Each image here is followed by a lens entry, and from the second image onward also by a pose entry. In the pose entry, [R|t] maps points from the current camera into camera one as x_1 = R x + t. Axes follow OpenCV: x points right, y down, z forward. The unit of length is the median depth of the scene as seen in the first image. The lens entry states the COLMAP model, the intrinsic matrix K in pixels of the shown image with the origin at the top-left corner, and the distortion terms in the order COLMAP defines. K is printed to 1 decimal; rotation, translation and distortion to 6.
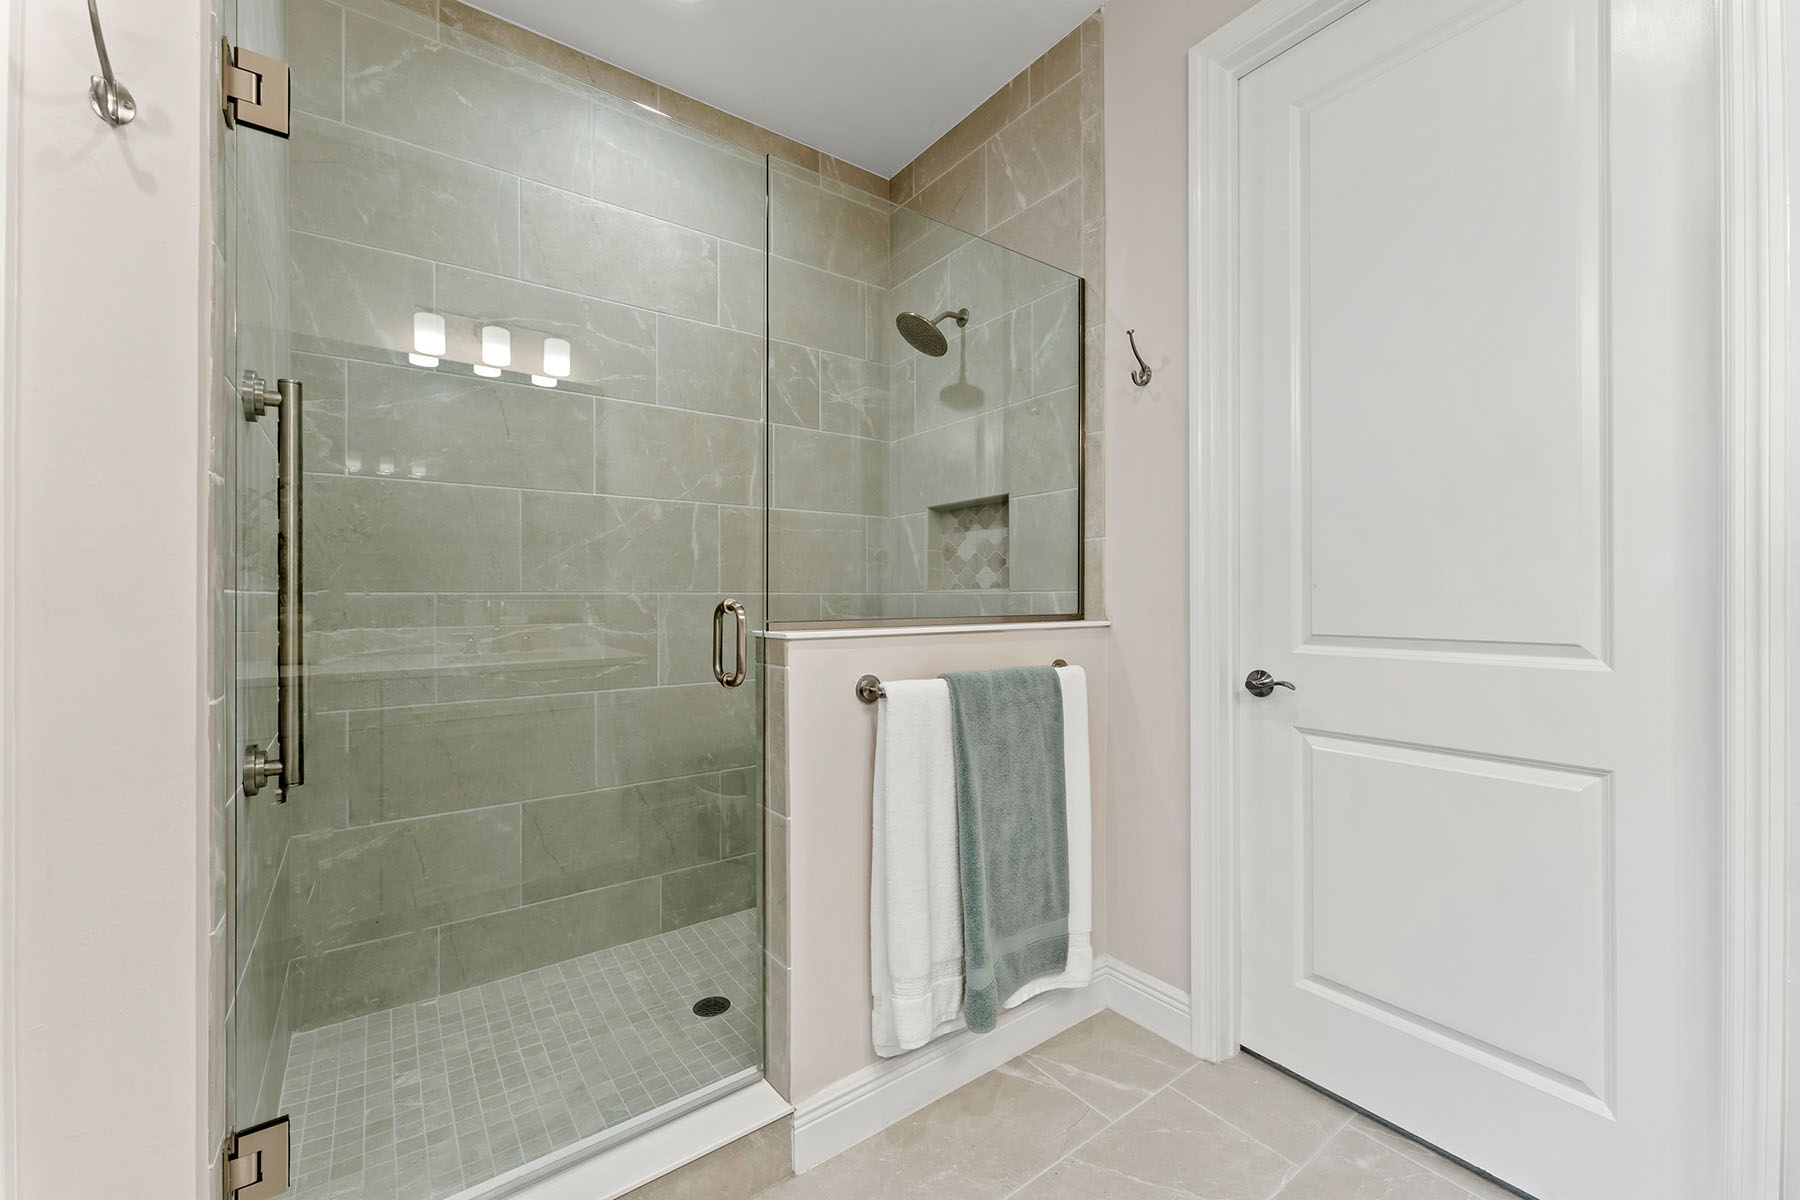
lens RADIAL K [[727.8, 0, 903.7], [0, 727.8, 596.8], [0, 0, 1]] dist [0.001647, 0.000130]
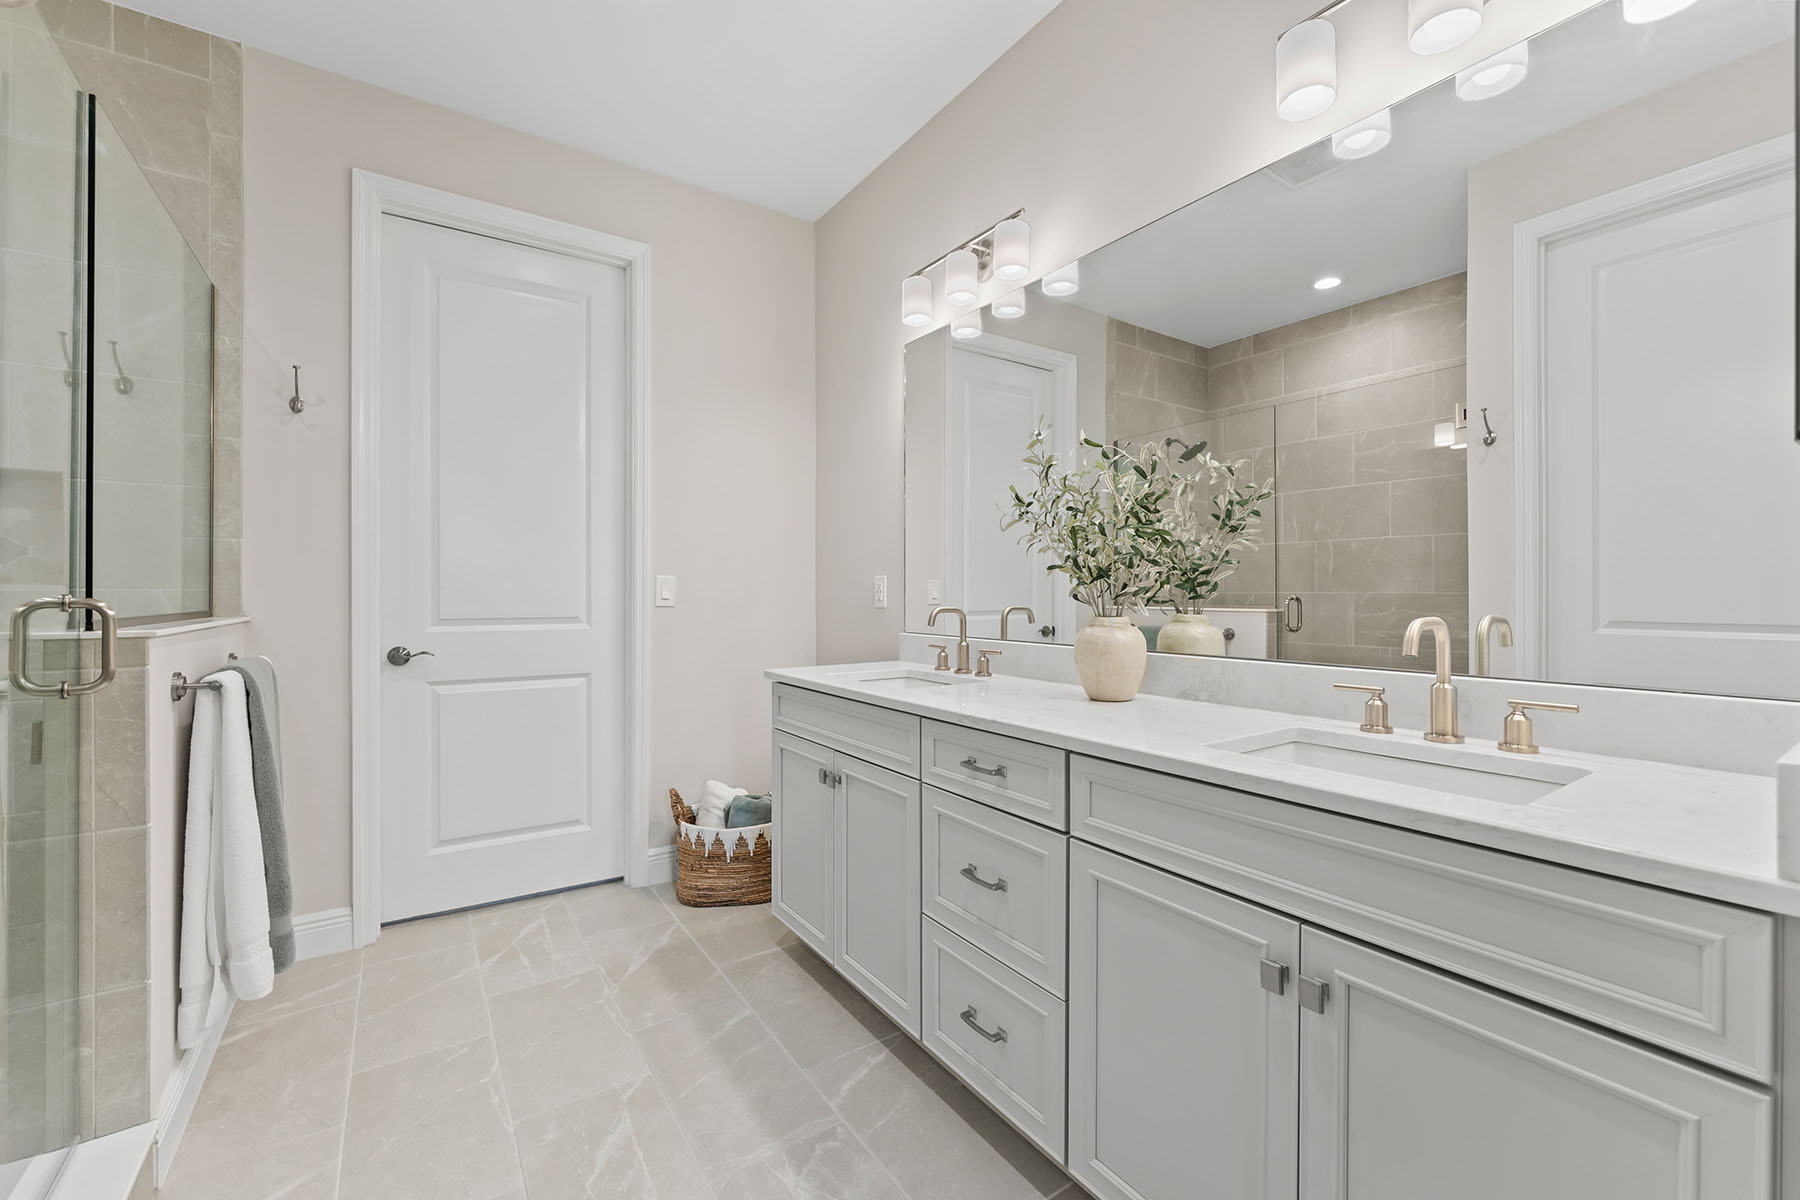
lens RADIAL K [[733.5, 0, 902.5], [0, 733.5, 602.6], [0, 0, 1]] dist [-0.007267, 0.000574]
pose [[0.028404, -0.008703, 0.999559, -0.889438], [-0.002025, 0.999960, 0.008764, 0.002051], [-0.999594, -0.002273, 0.028385, -0.006957]]
